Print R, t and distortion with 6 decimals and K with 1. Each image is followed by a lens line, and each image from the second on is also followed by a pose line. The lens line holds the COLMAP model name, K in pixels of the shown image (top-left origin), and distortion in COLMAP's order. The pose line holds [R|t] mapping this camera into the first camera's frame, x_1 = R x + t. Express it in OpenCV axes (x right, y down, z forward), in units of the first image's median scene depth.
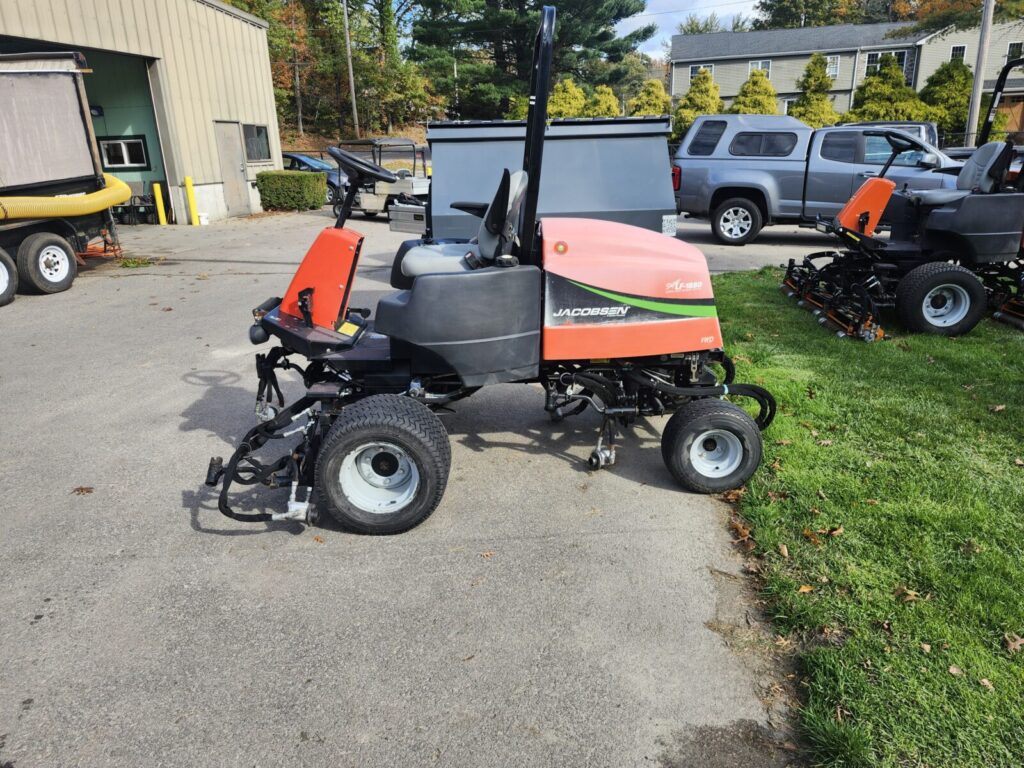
lens RADIAL K [[723.1, 0, 522.6], [0, 723.1, 391.0], [0, 0, 1]] dist [0.077308, -0.080292]
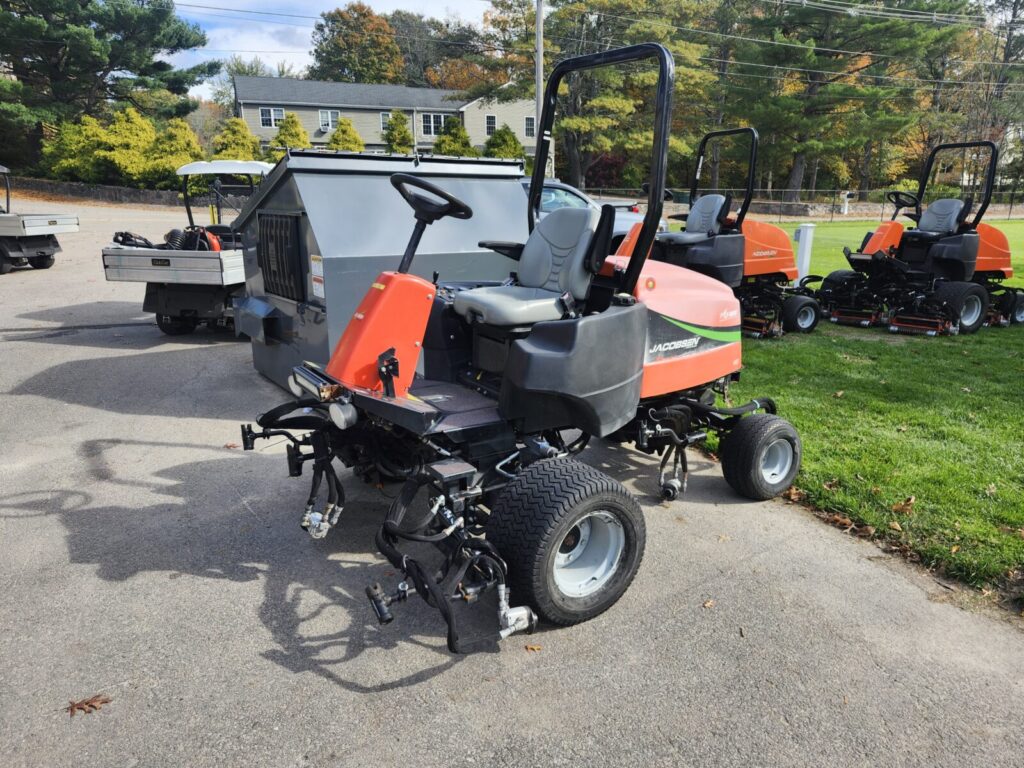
lens RADIAL K [[727.7, 0, 514.0], [0, 727.7, 398.5], [0, 0, 1]] dist [0.040042, -0.024883]
pose [[0.817188, -0.127780, 0.562029, -0.111977], [0.154586, 0.987979, -0.000144, -0.011698], [-0.555255, 0.087000, 0.827117, 0.047935]]
